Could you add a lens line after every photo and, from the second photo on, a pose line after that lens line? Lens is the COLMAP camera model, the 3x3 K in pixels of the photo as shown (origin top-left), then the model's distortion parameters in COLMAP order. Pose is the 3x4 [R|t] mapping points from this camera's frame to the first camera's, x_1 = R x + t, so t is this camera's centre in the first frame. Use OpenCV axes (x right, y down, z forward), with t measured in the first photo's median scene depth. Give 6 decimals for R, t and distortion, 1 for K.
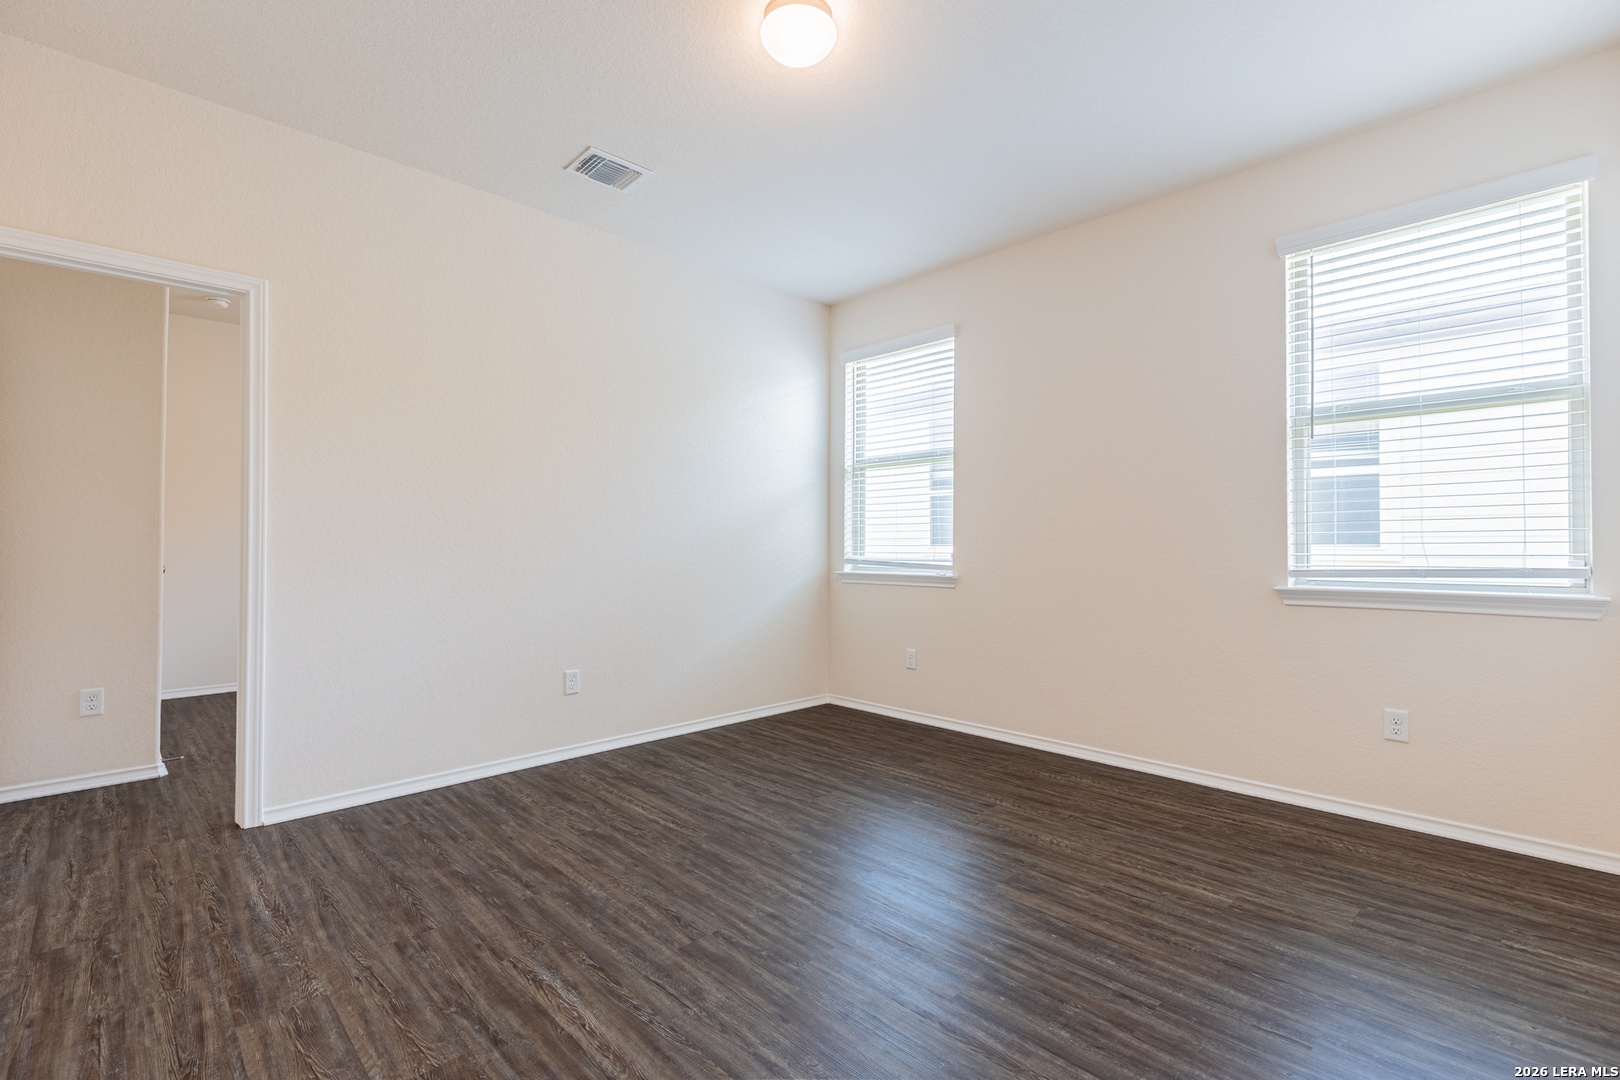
lens RADIAL K [[727.5, 0, 817.1], [0, 727.5, 534.7], [0, 0, 1]] dist [0.008260, -0.001075]
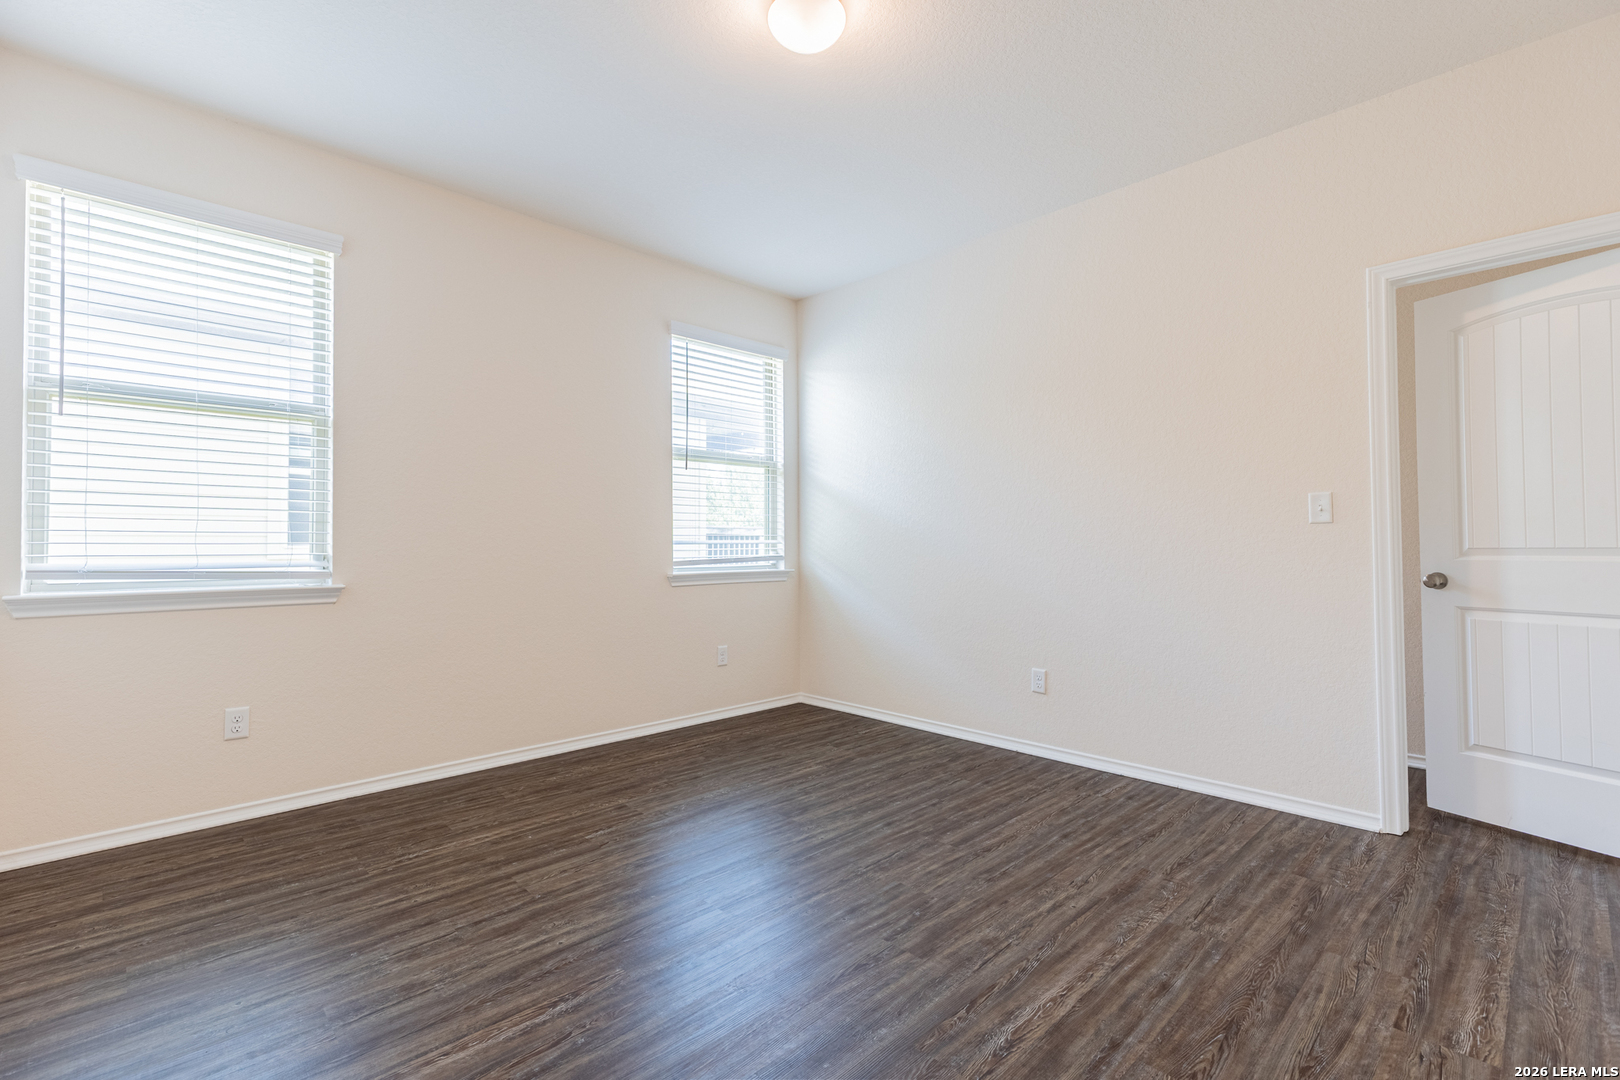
lens RADIAL K [[725.0, 0, 816.8], [0, 725.0, 536.6], [0, 0, 1]] dist [0.008960, -0.000409]
pose [[0.002224, 0.012196, 0.999923, -0.778247], [-0.013878, 0.999830, -0.012164, 0.014597], [-0.999901, -0.013850, 0.002393, 0.767045]]
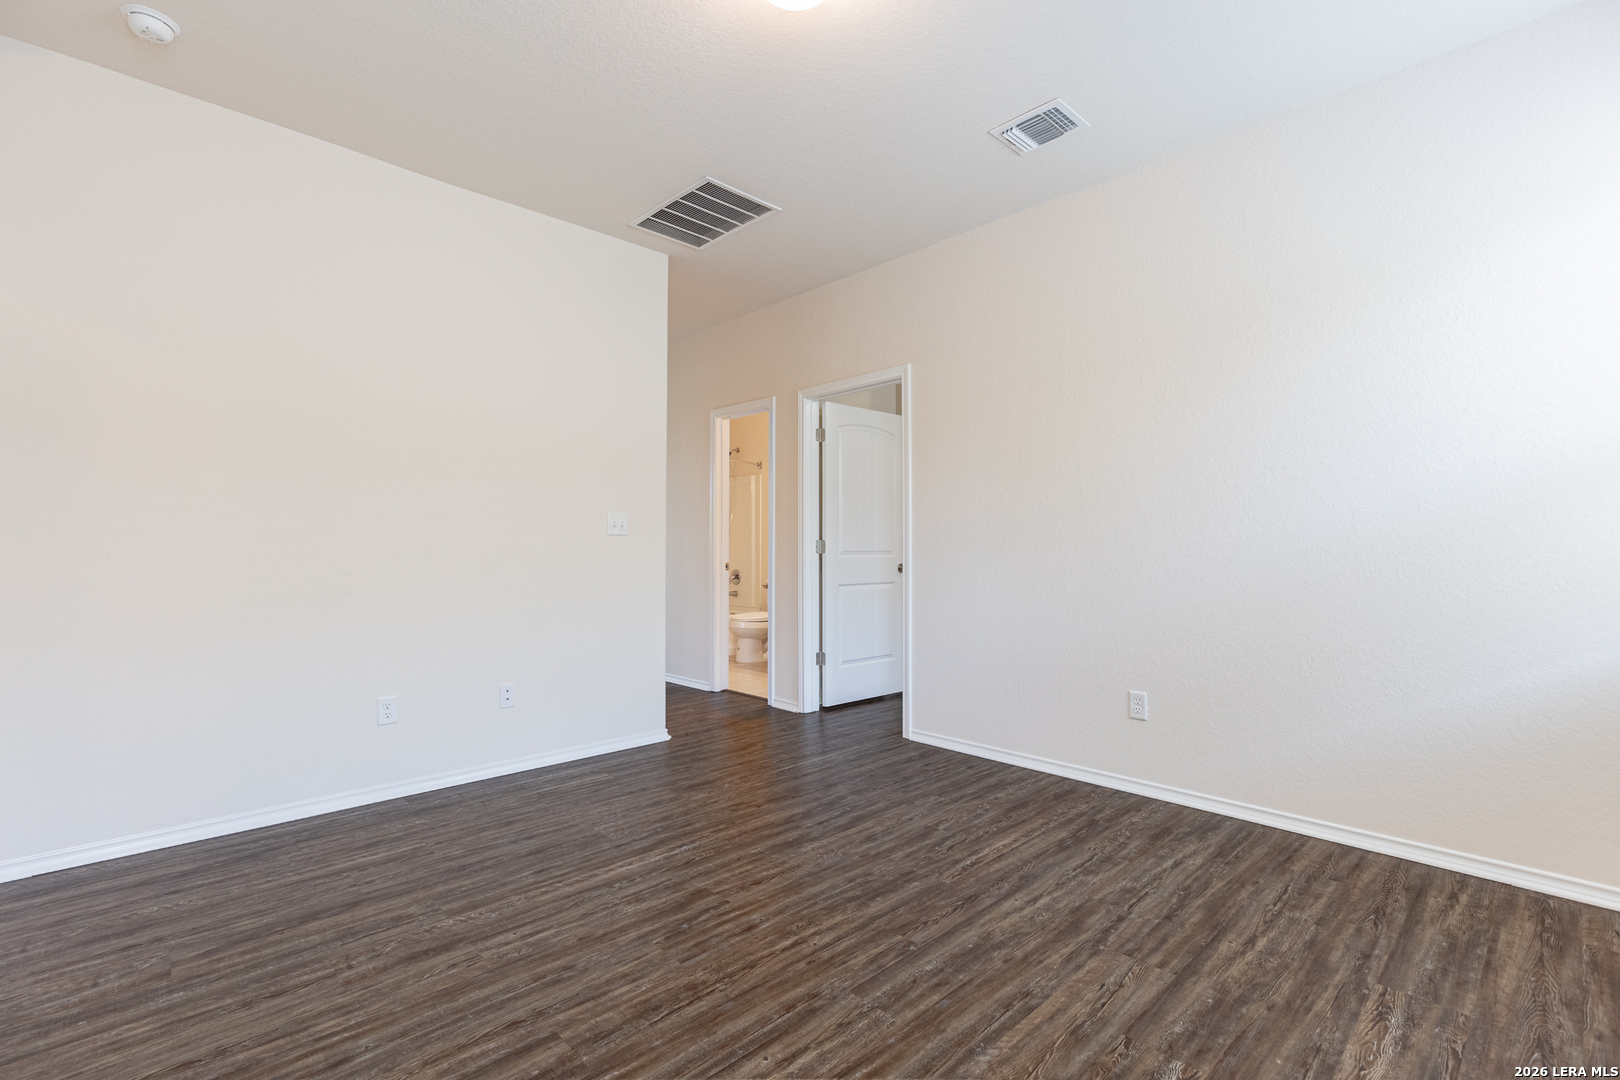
lens RADIAL K [[727.5, 0, 817.1], [0, 727.5, 534.7], [0, 0, 1]] dist [0.008260, -0.001075]
pose [[-0.012216, -0.017679, -0.999769, 0.670270], [0.020022, 0.999639, -0.017921, 0.013017], [0.999725, -0.020237, -0.011858, 0.808783]]
